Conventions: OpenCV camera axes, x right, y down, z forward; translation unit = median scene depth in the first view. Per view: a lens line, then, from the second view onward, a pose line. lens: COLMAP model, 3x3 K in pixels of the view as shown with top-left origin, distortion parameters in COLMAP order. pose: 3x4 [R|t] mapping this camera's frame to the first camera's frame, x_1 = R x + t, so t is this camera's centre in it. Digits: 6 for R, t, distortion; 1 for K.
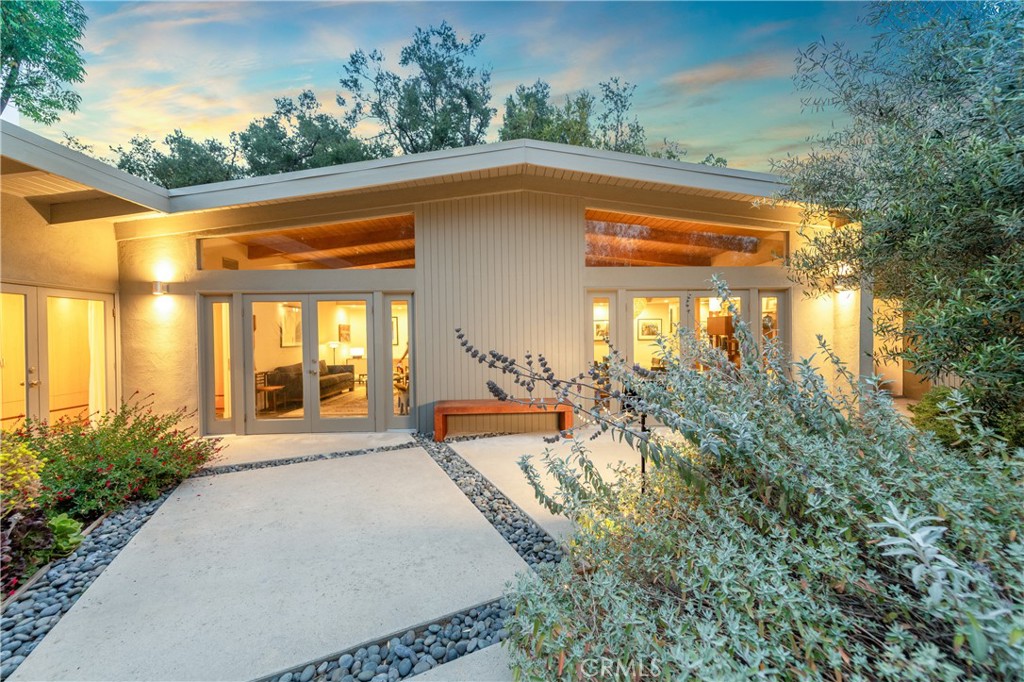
lens RADIAL K [[410.6, 0, 512.0], [0, 410.6, 341.0], [0, 0, 1]] dist [-0.000676, -0.000058]
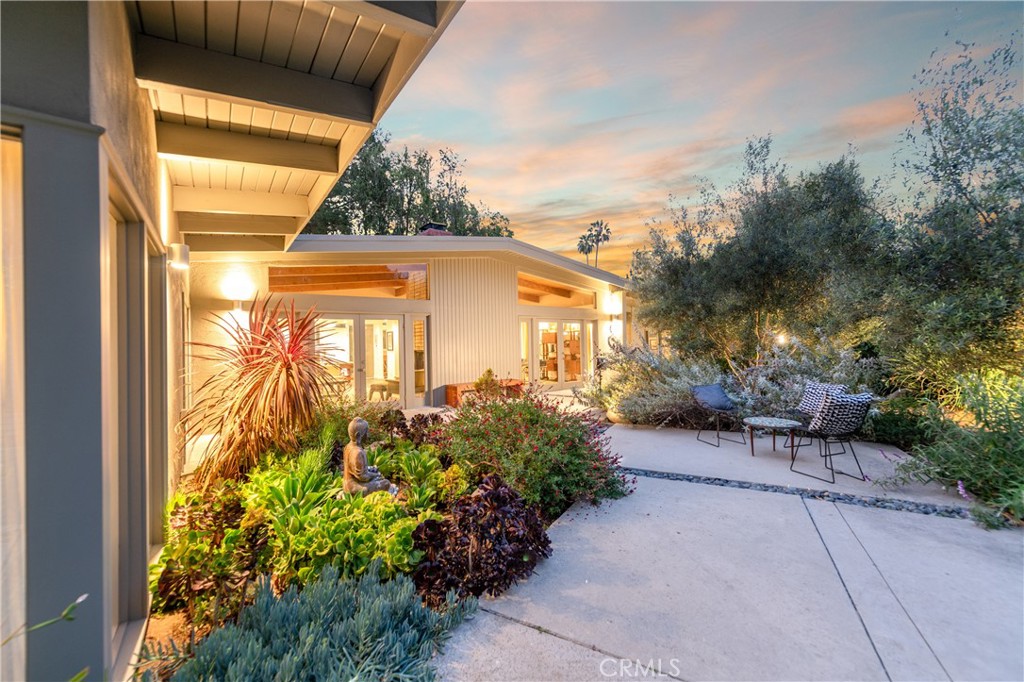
lens RADIAL K [[410.6, 0, 512.0], [0, 410.6, 341.0], [0, 0, 1]] dist [-0.000676, -0.000058]
pose [[0.814738, -0.001855, 0.579826, -0.873827], [0.014527, 0.999746, -0.017214, 0.009033], [-0.579647, 0.022448, 0.814559, -0.436558]]
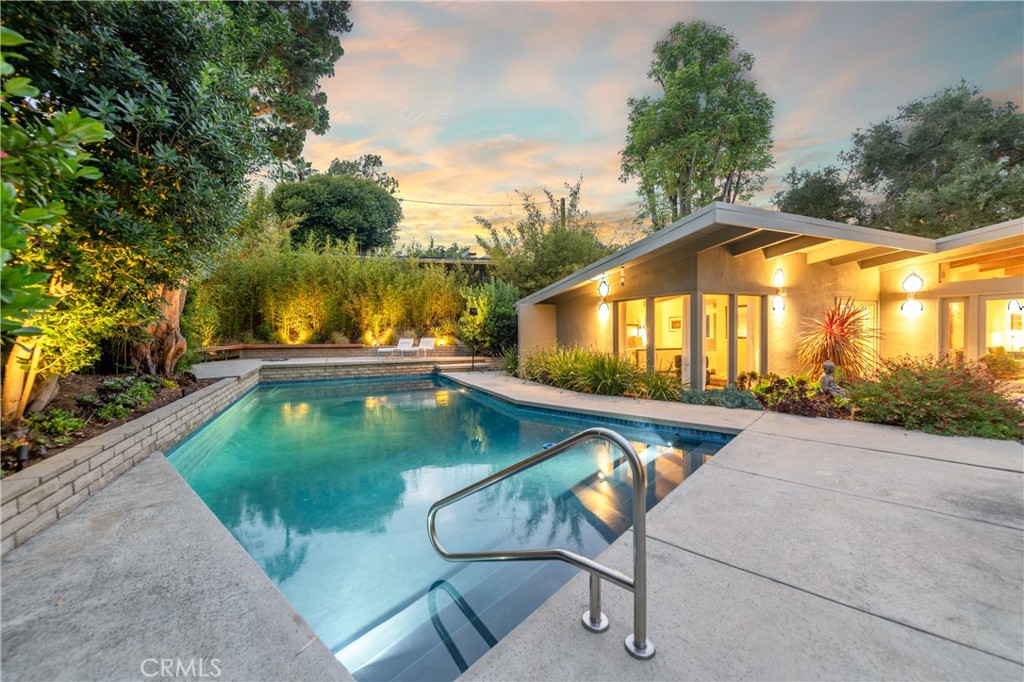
lens RADIAL K [[410.6, 0, 512.0], [0, 410.6, 341.0], [0, 0, 1]] dist [-0.000676, -0.000058]
pose [[0.441243, 0.038876, -0.896545, -0.055372], [-0.014380, 0.999239, 0.036252, 0.019085], [0.897272, -0.003104, 0.441466, -1.201729]]
